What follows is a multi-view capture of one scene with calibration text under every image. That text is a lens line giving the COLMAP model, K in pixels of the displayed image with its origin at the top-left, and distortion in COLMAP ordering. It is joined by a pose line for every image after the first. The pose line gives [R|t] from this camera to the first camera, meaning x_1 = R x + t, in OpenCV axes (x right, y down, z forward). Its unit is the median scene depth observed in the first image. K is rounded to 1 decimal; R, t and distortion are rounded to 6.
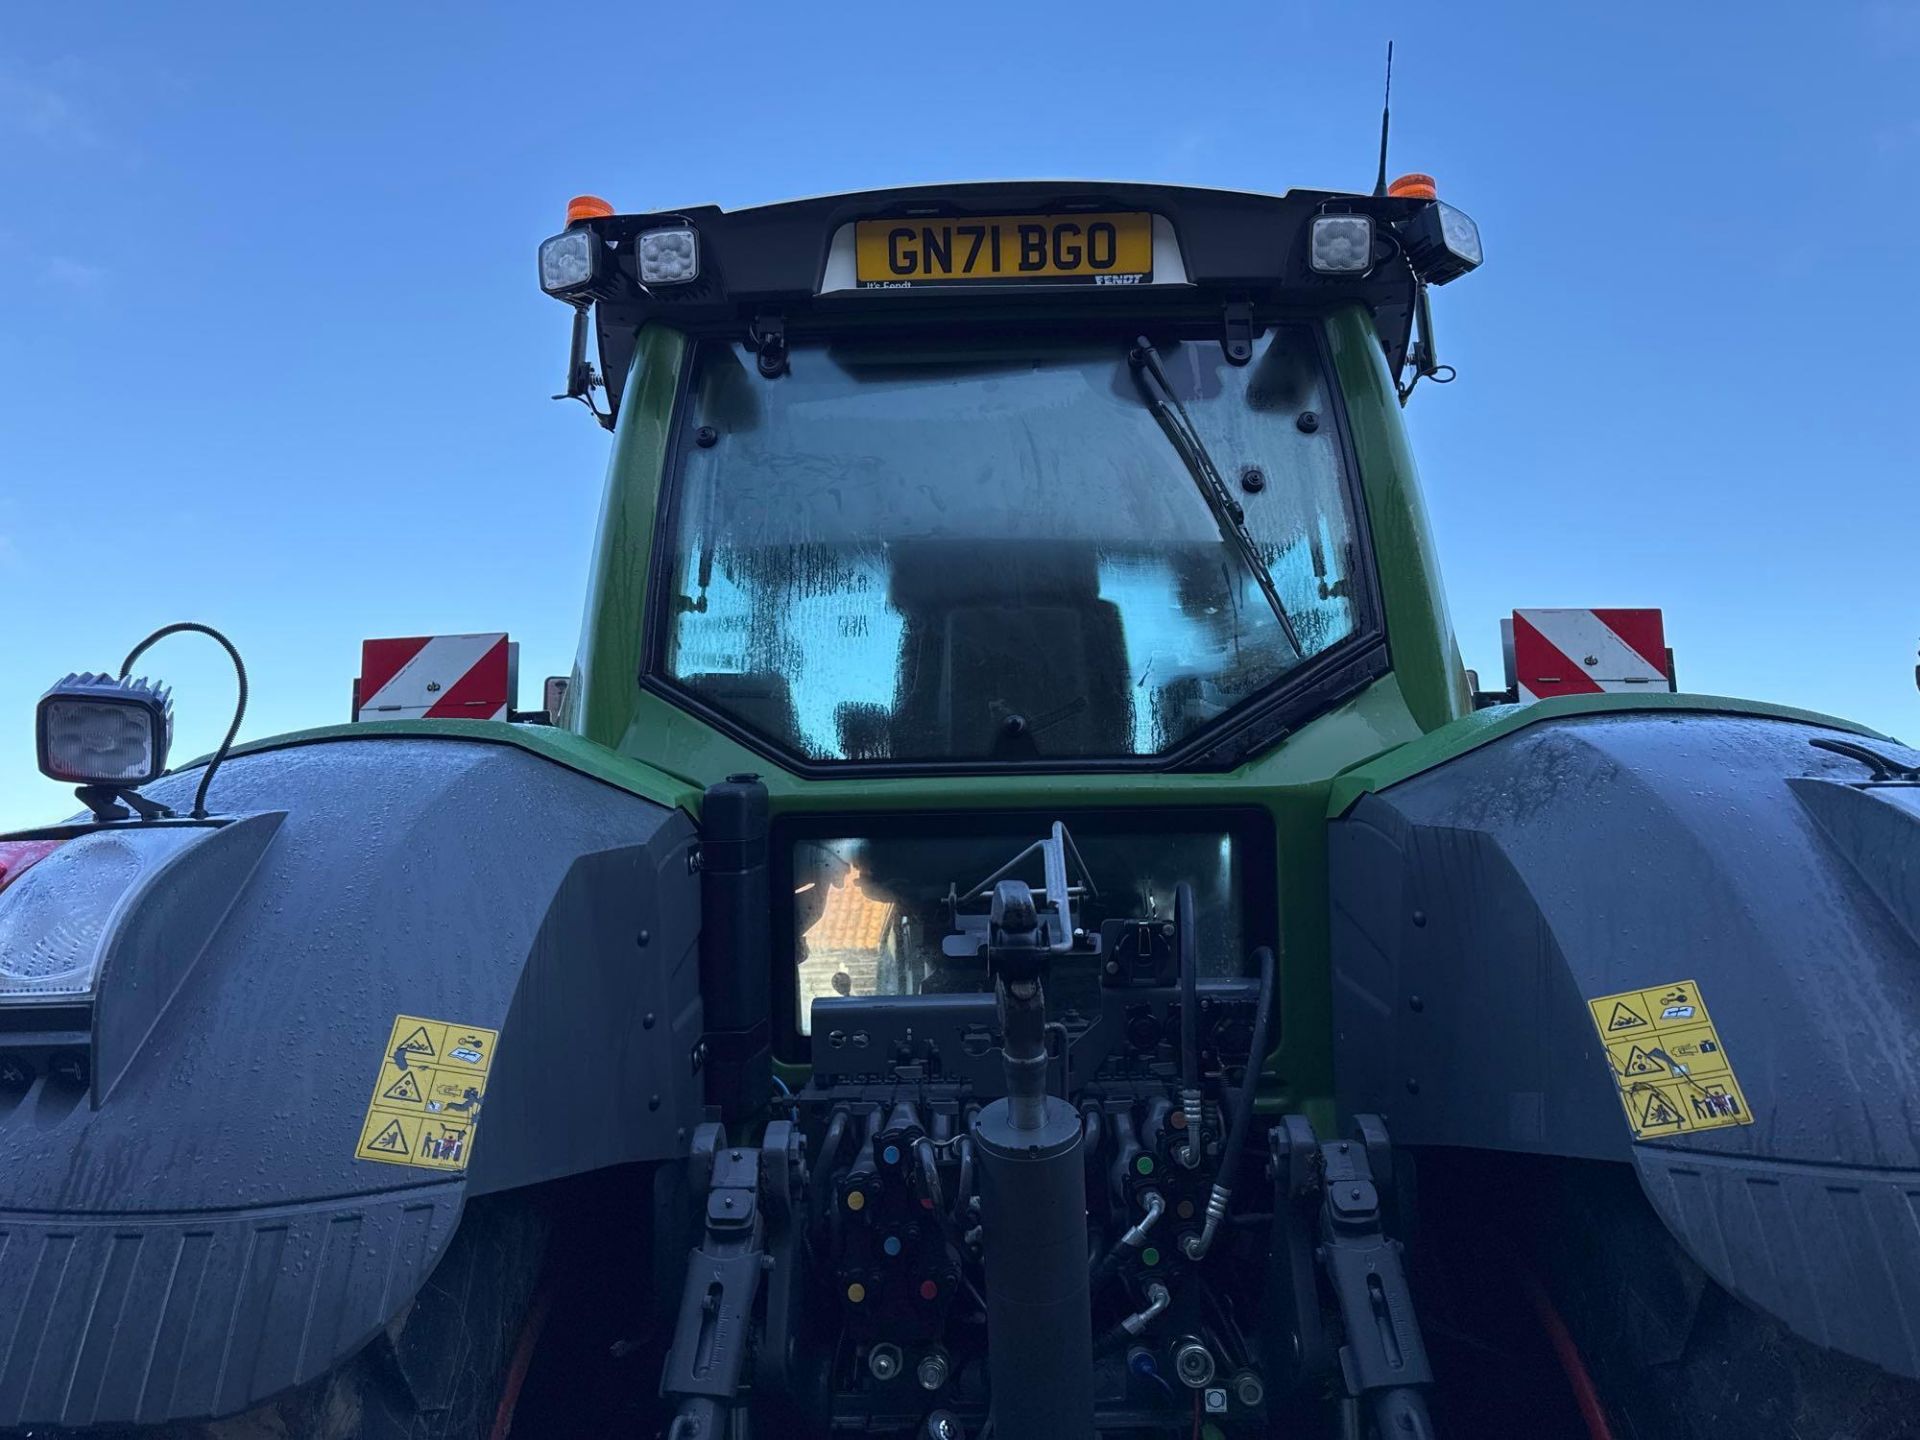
lens RADIAL K [[1327.5, 0, 949.3], [0, 1327.5, 731.2], [0, 0, 1]] dist [0.066279, -0.075066]
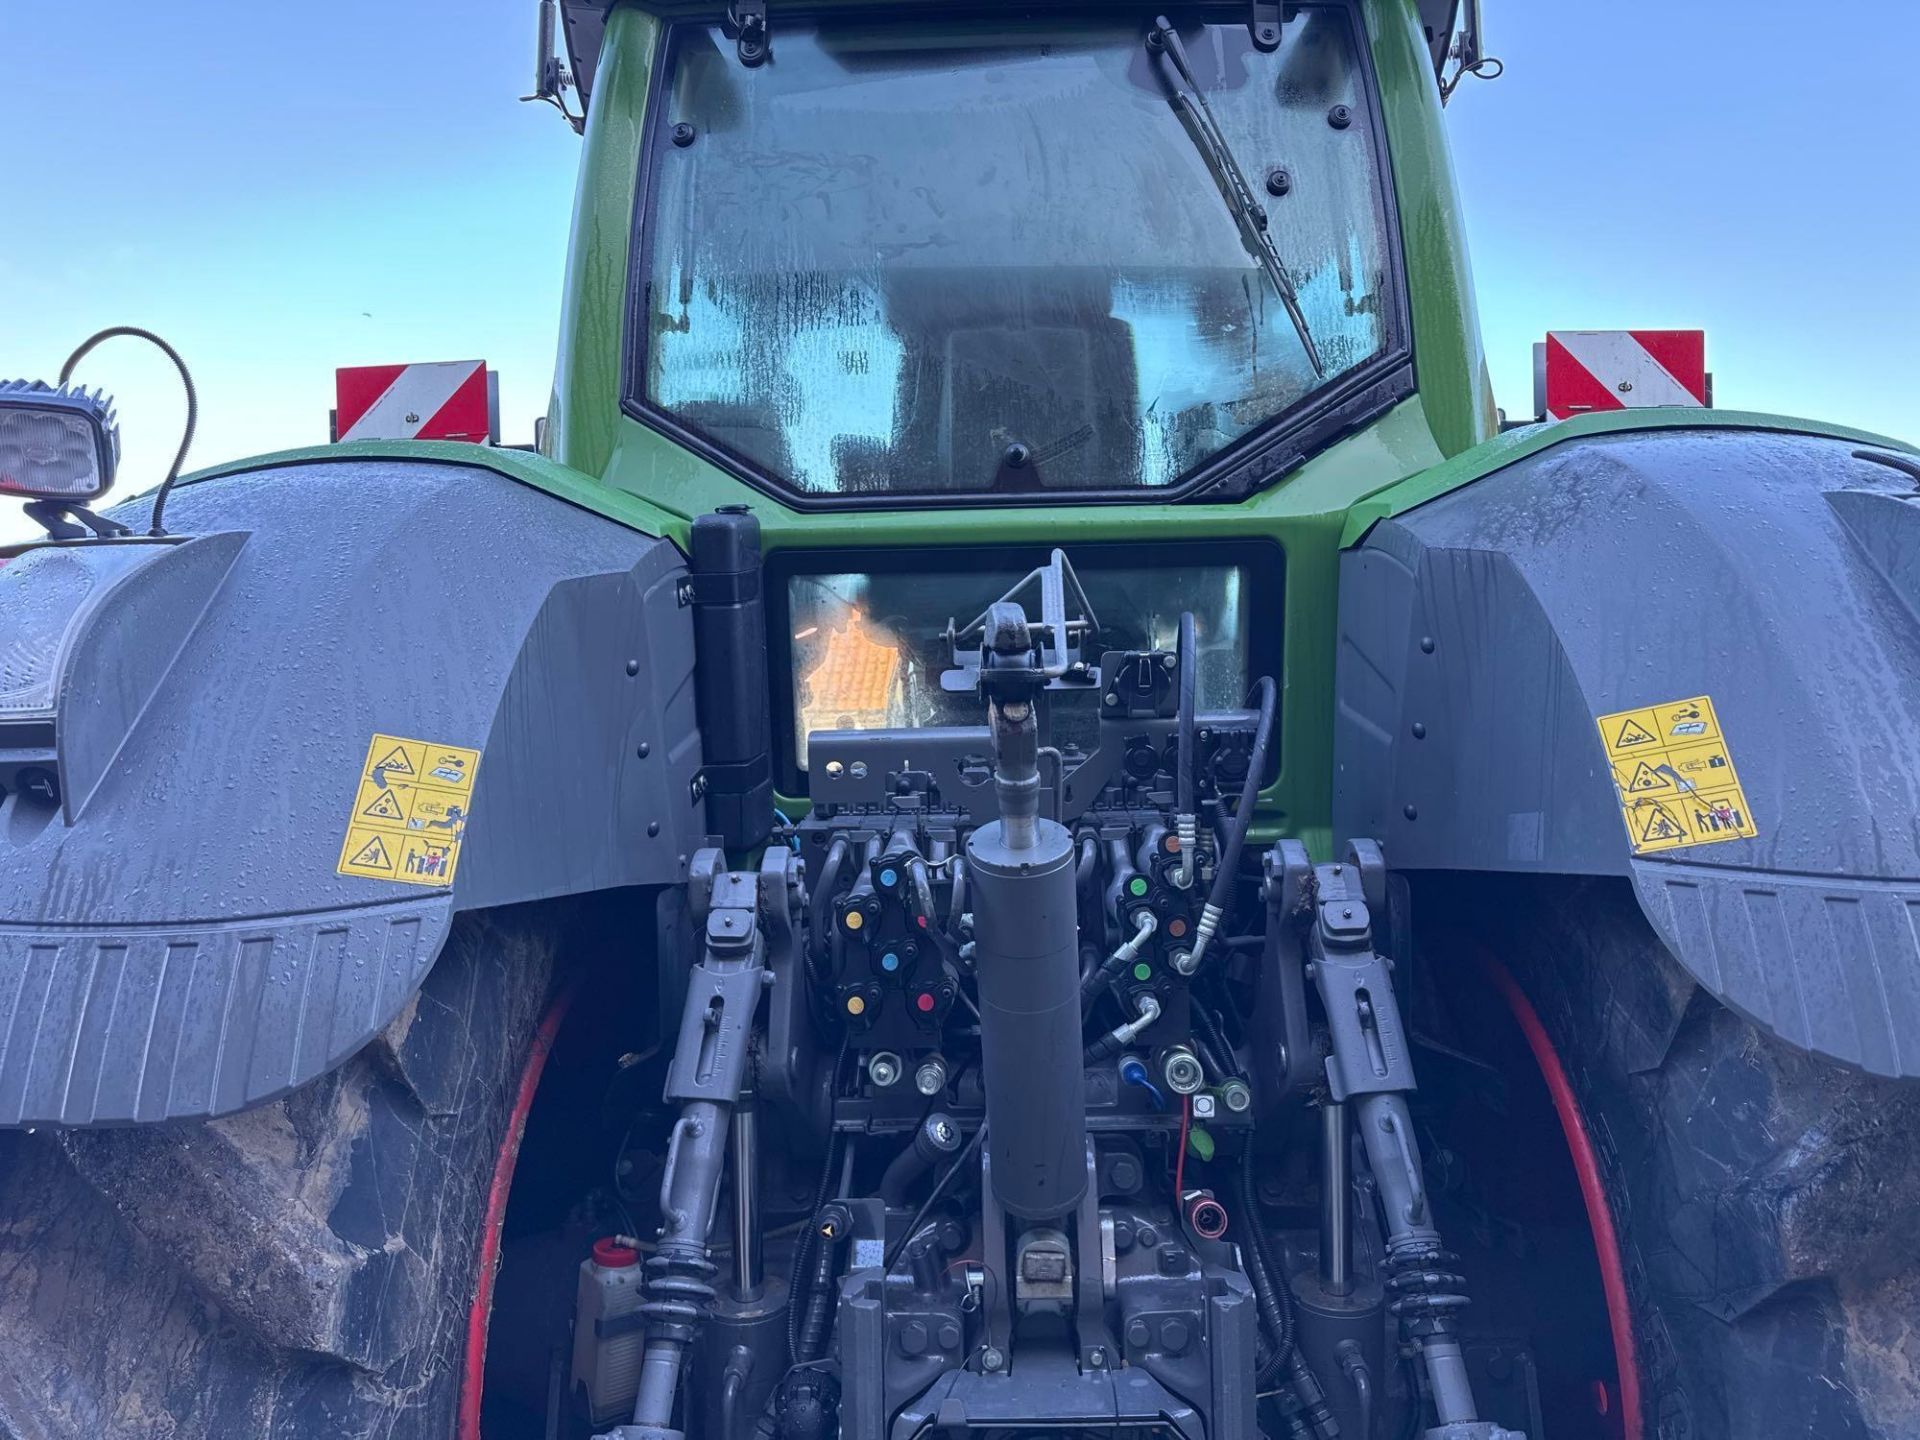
lens RADIAL K [[1312.3, 0, 960.0], [0, 1312.3, 720.0], [0, 0, 1]] dist [0.104864, -0.140412]
pose [[0.999987, -0.002759, -0.004231, 0.015087], [0.003431, 0.985788, 0.167961, 0.030971], [0.003707, -0.167974, 0.985784, 0.037531]]
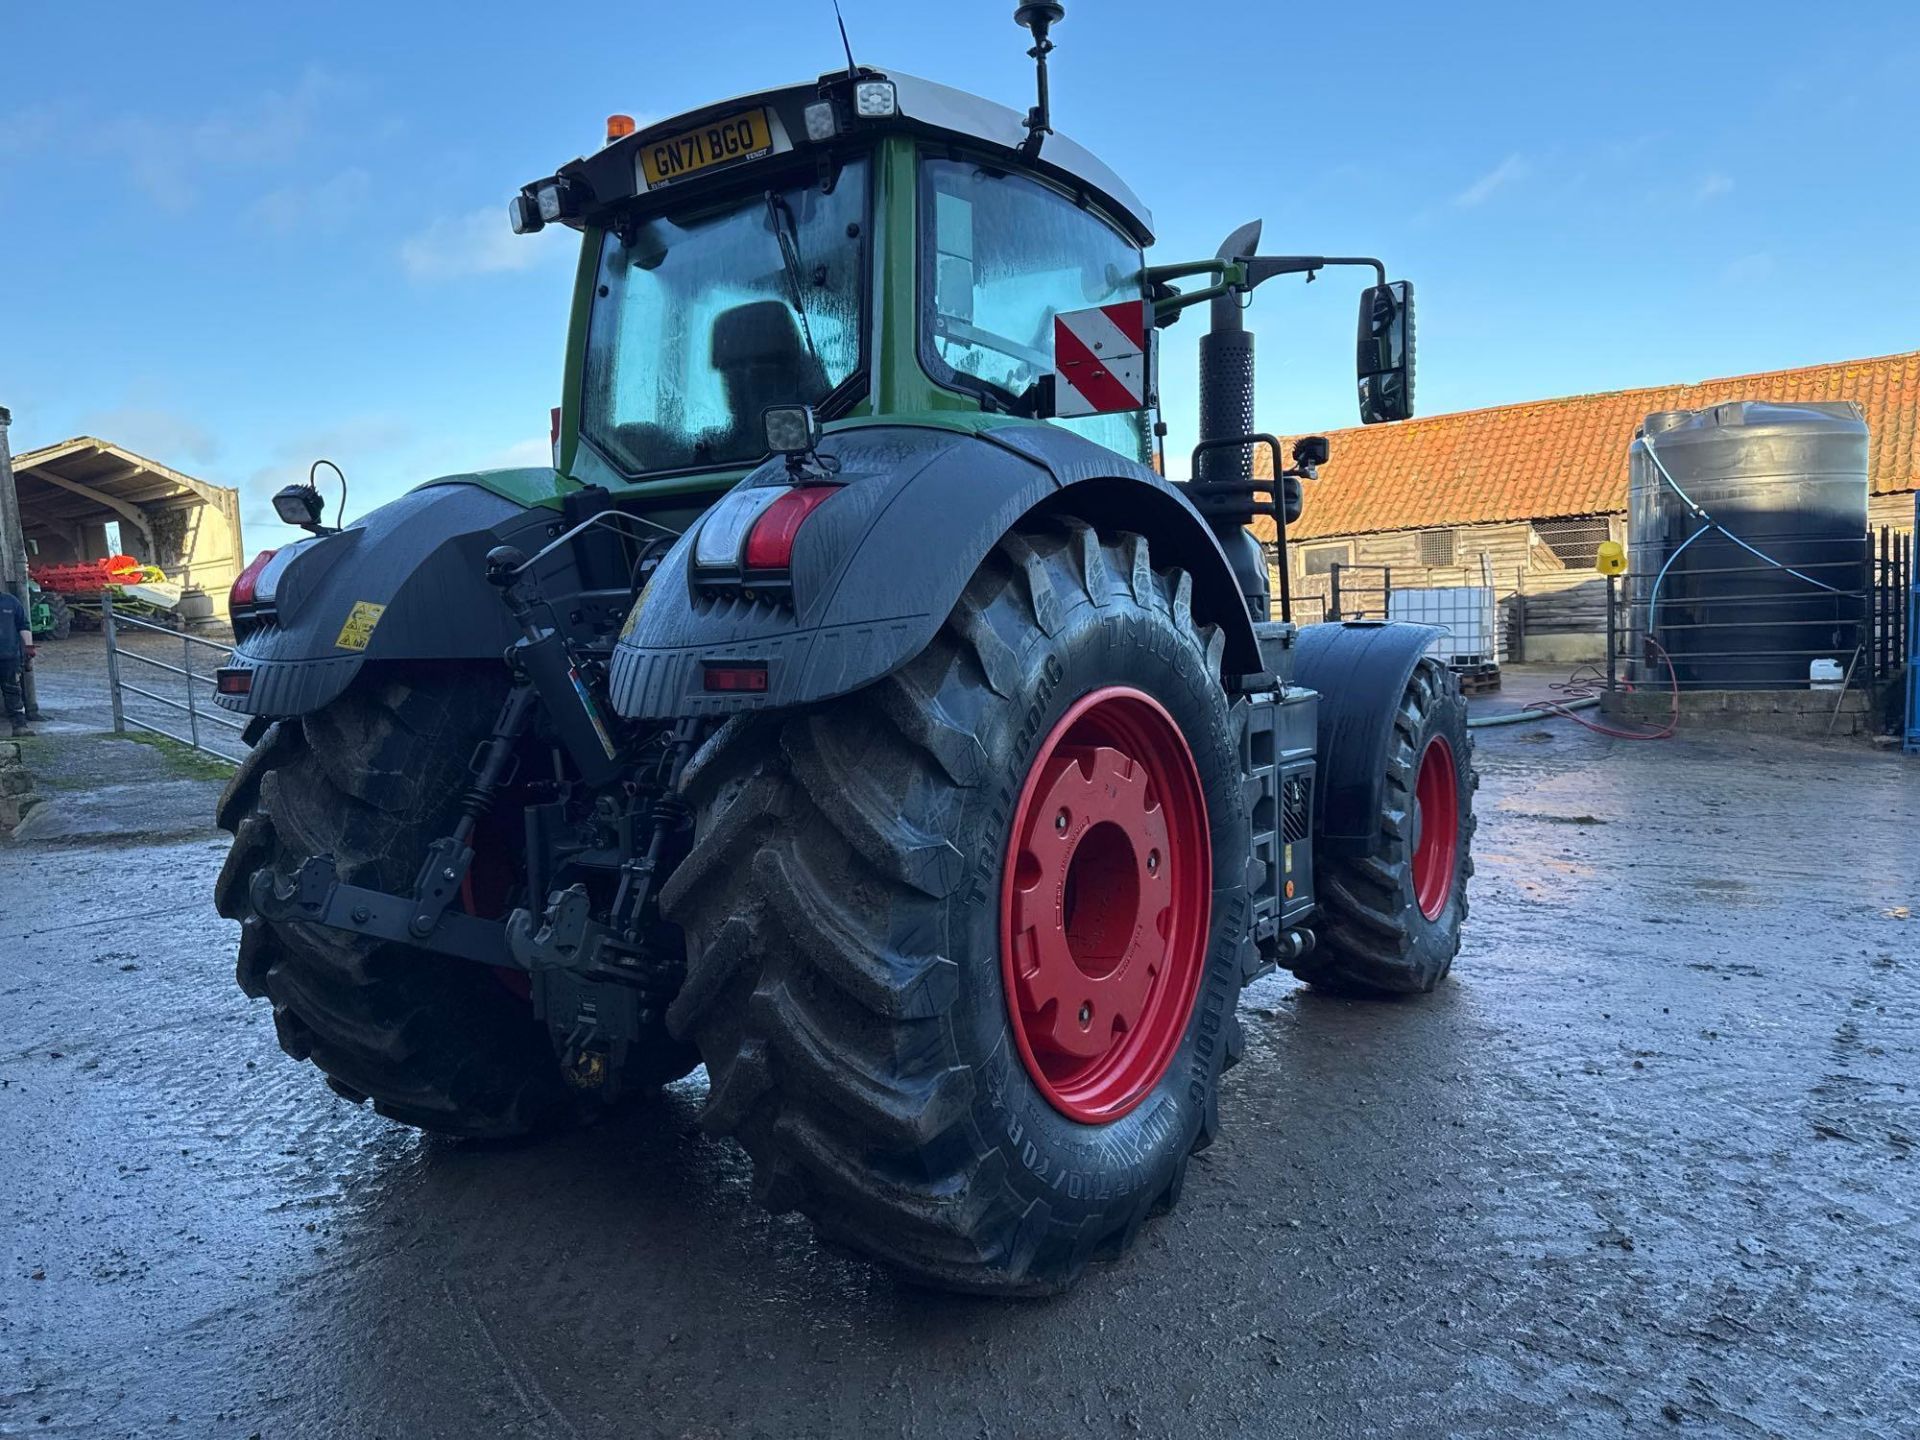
lens RADIAL K [[1366.3, 0, 960.0], [0, 1366.3, 720.0], [0, 0, 1]] dist [0.040270, -0.036792]
pose [[0.819283, 0.035943, -0.572261, 1.869077], [0.137504, 0.956595, 0.256940, -0.102396], [0.556658, -0.289195, 0.778780, -0.533421]]
